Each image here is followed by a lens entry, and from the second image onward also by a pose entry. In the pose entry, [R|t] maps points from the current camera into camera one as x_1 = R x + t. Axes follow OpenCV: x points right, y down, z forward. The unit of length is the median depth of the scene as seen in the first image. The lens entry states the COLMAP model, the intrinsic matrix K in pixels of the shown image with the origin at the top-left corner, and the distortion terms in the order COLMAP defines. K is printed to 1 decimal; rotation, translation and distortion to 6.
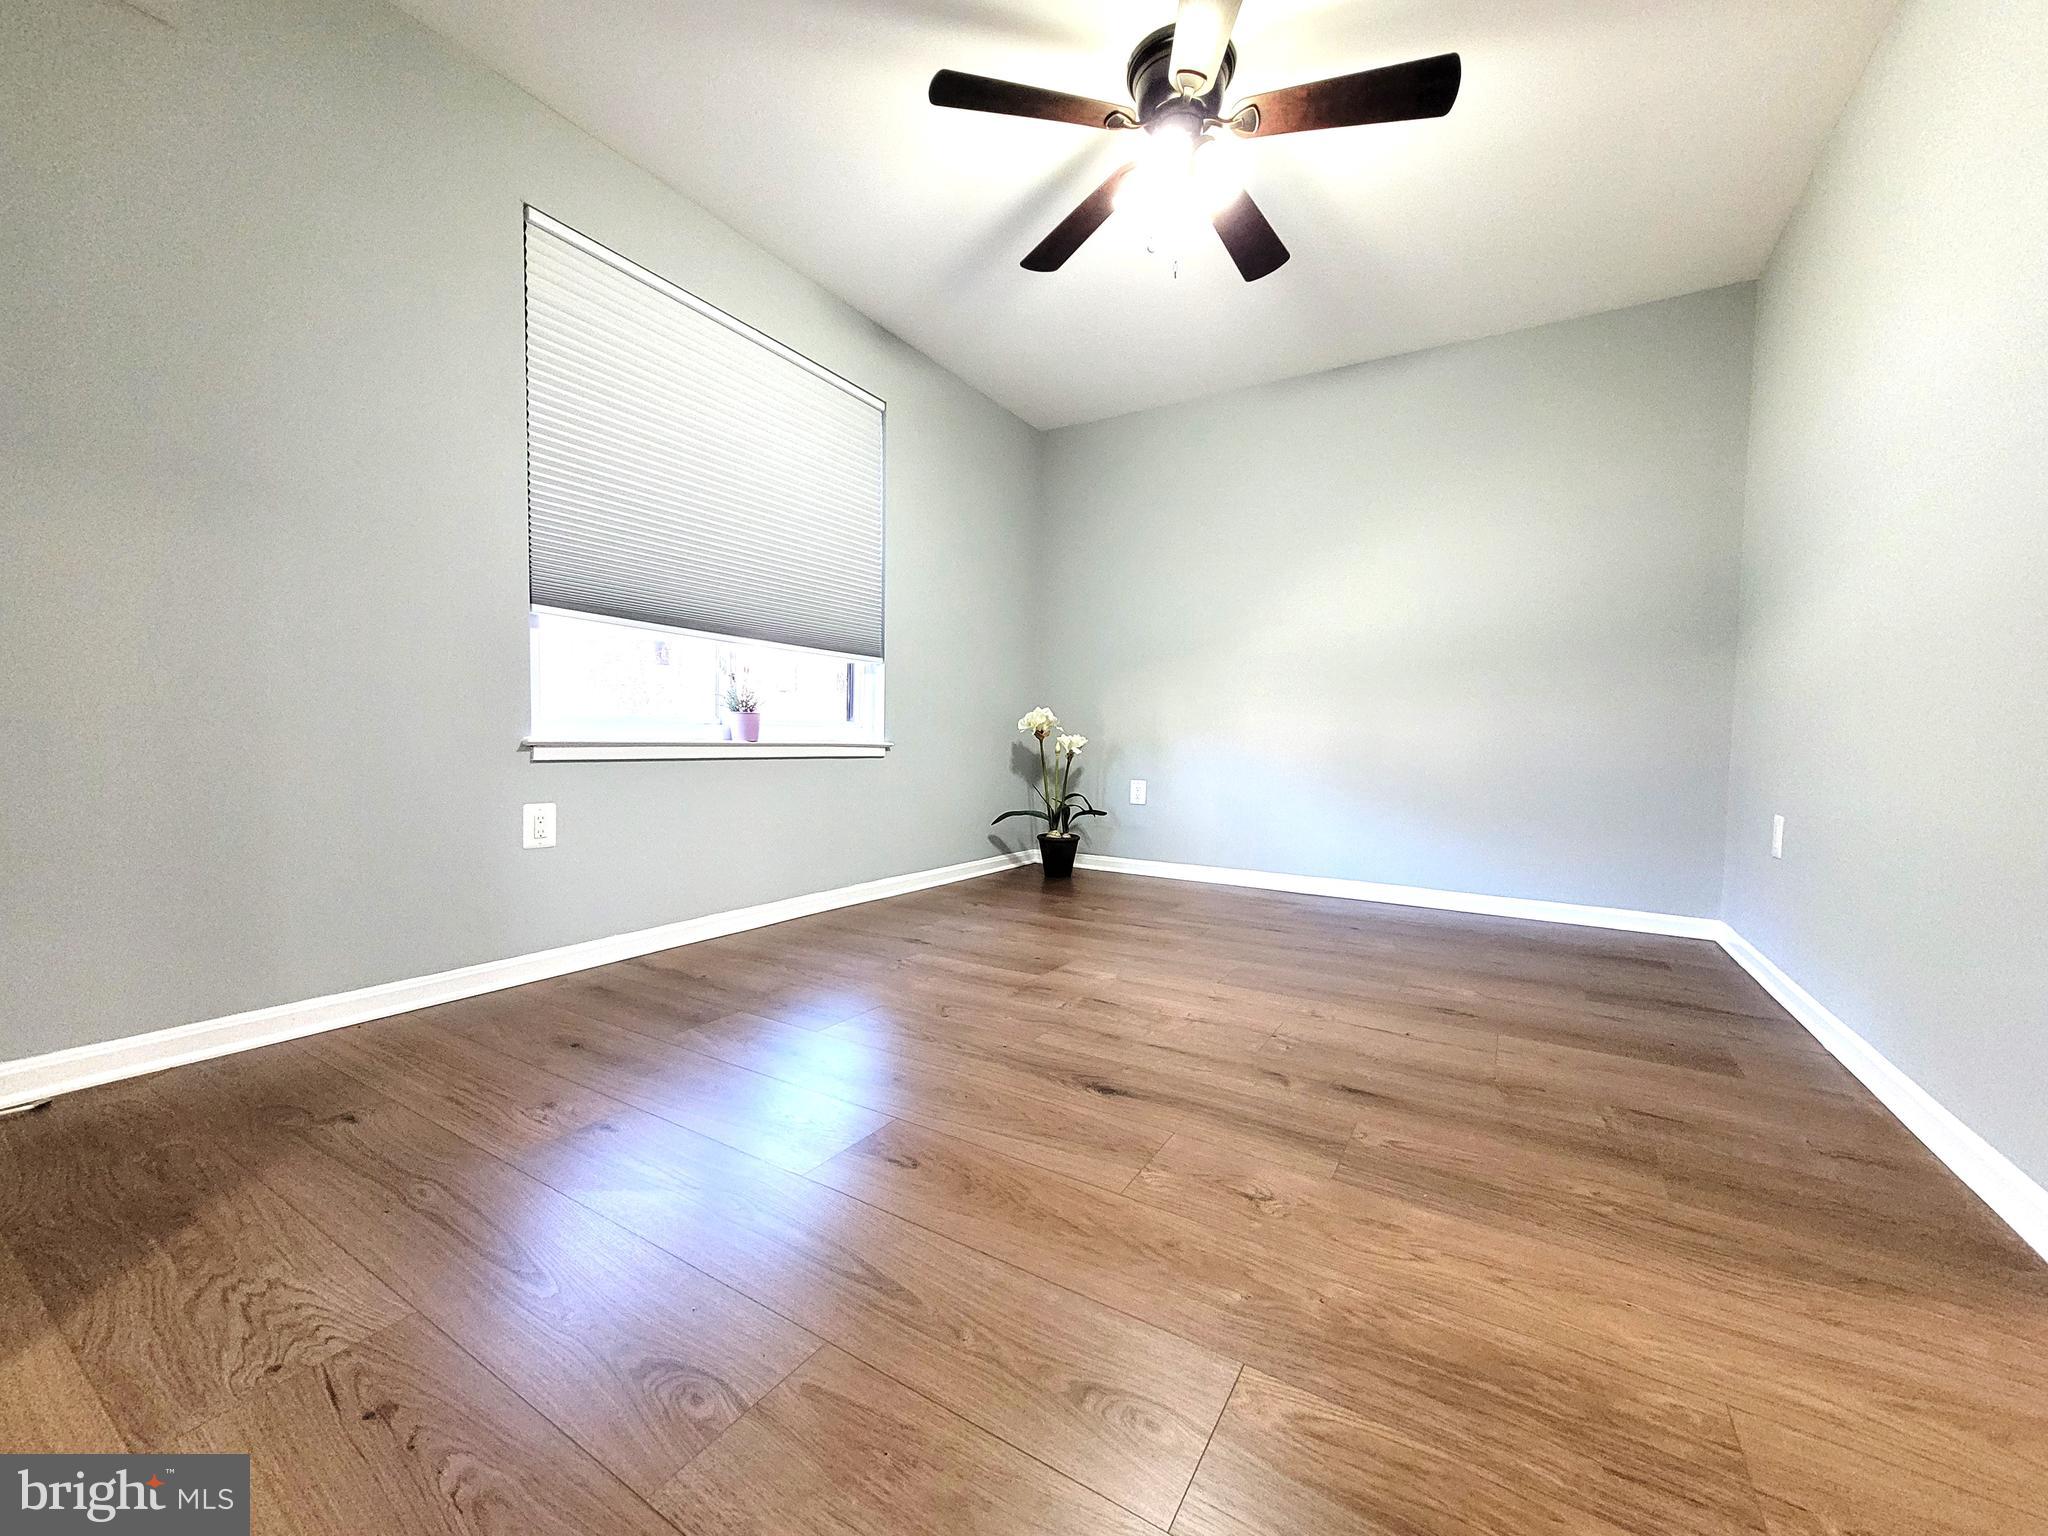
lens RADIAL K [[806.4, 0, 1028.3], [0, 806.4, 773.0], [0, 0, 1]] dist [0.004904, -0.000149]
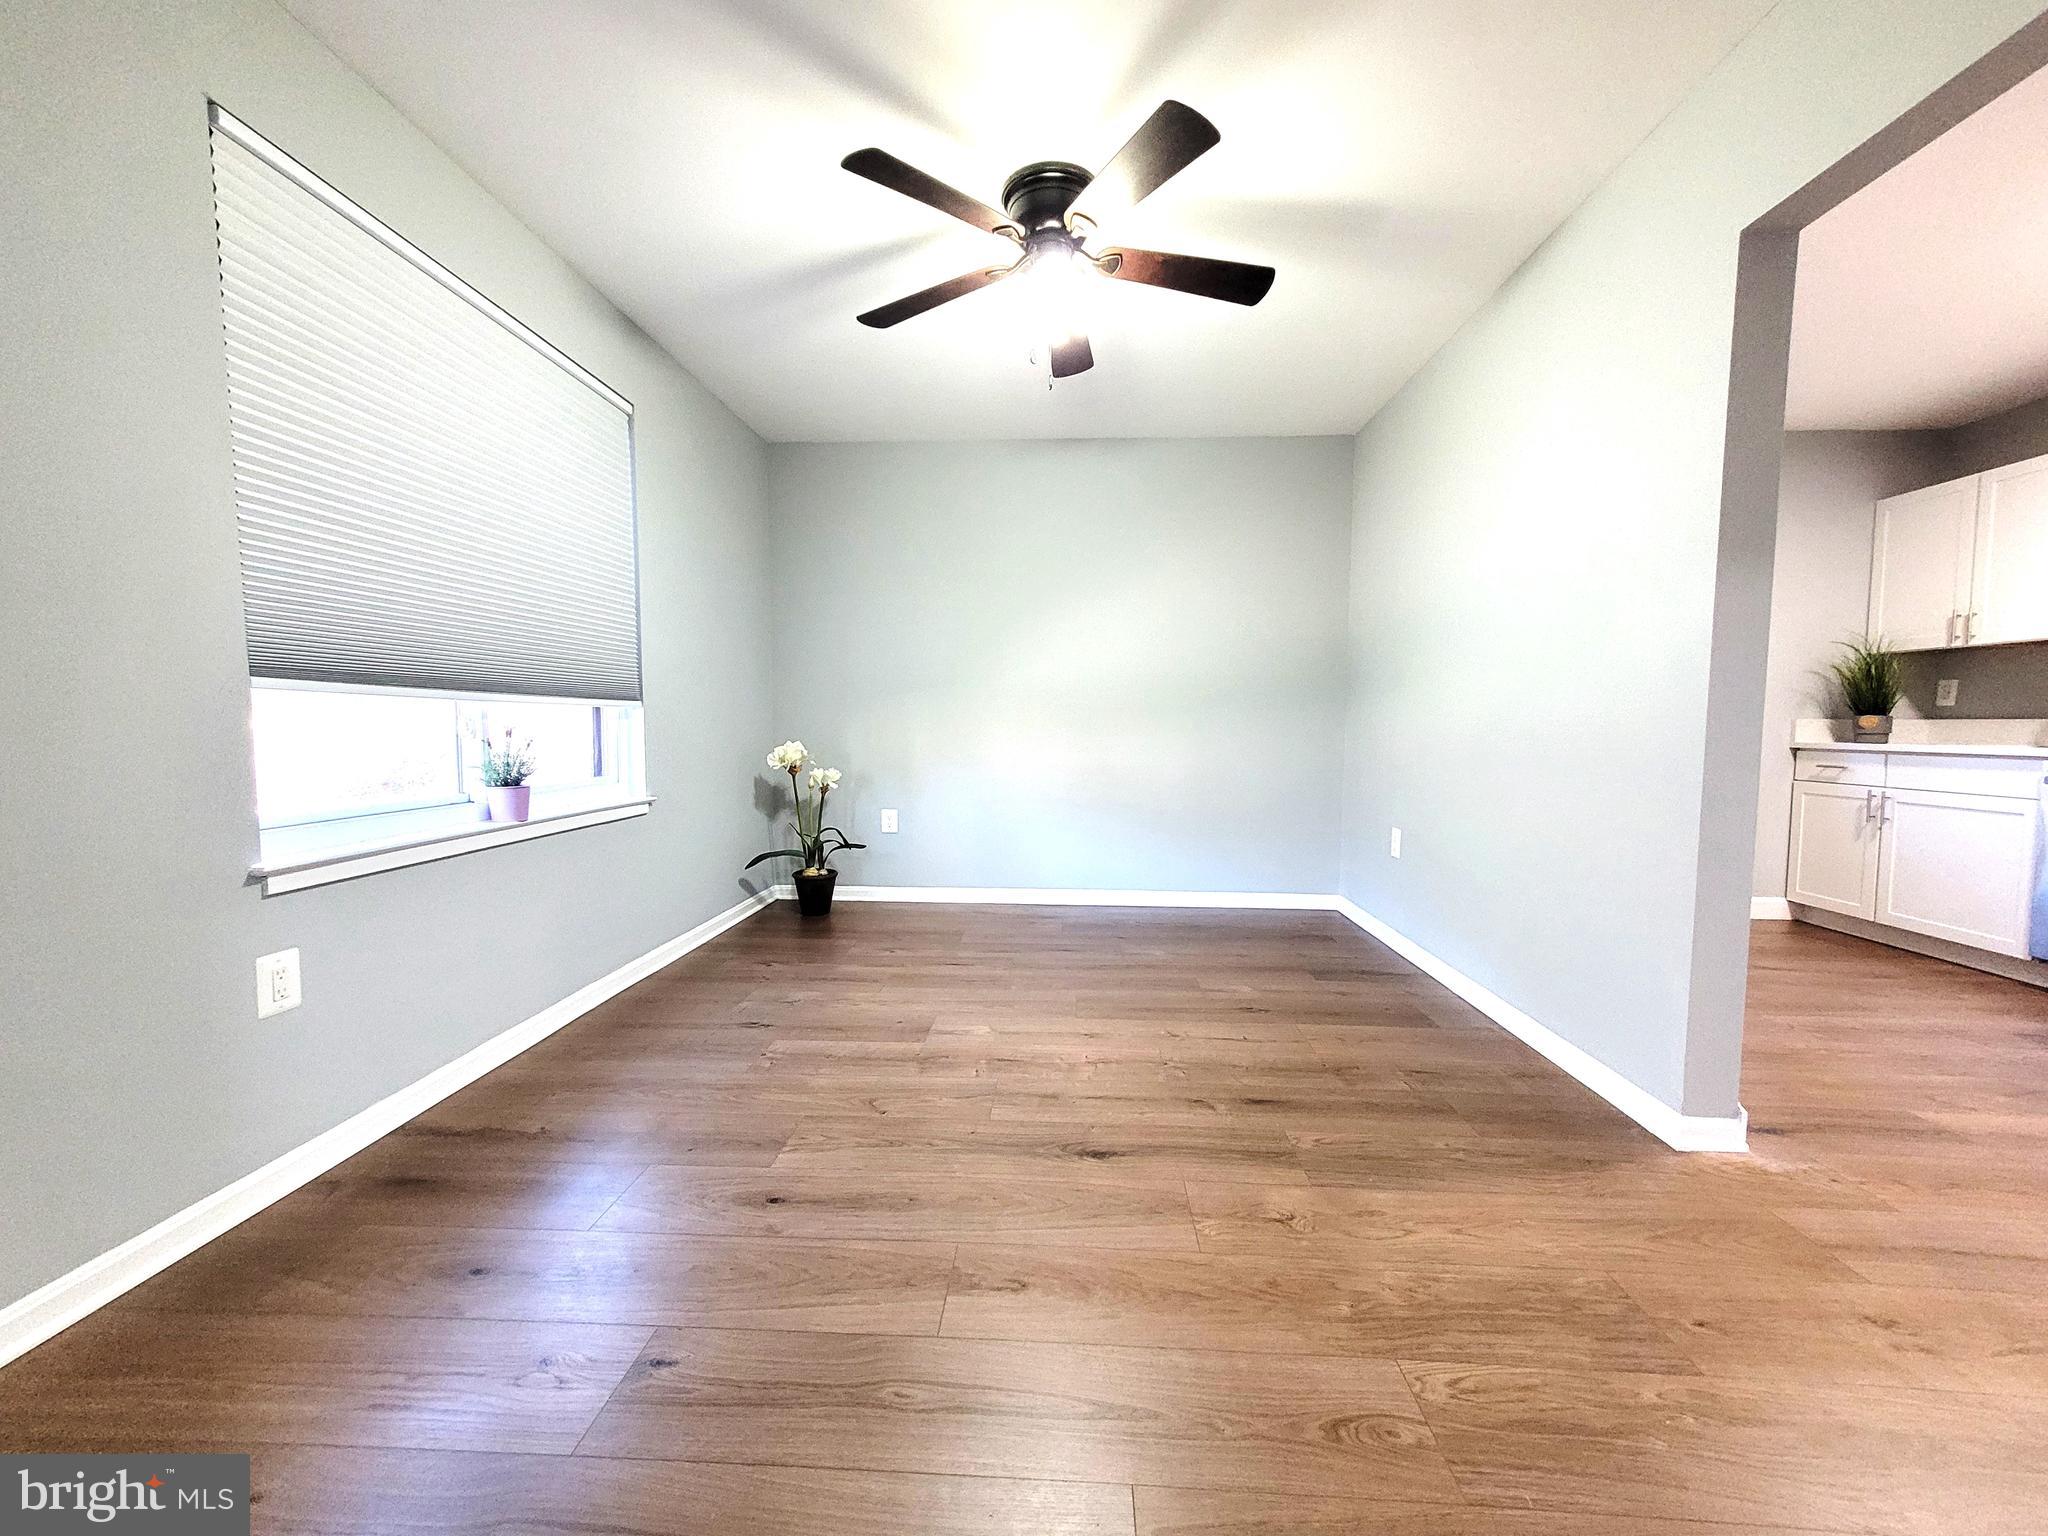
lens RADIAL K [[806.4, 0, 1028.3], [0, 806.4, 773.0], [0, 0, 1]] dist [0.004904, -0.000149]
pose [[0.879830, -0.045365, 0.473118, -0.328440], [0.031277, 0.998803, 0.037607, -0.121197], [-0.474258, -0.018290, 0.880196, 0.043033]]
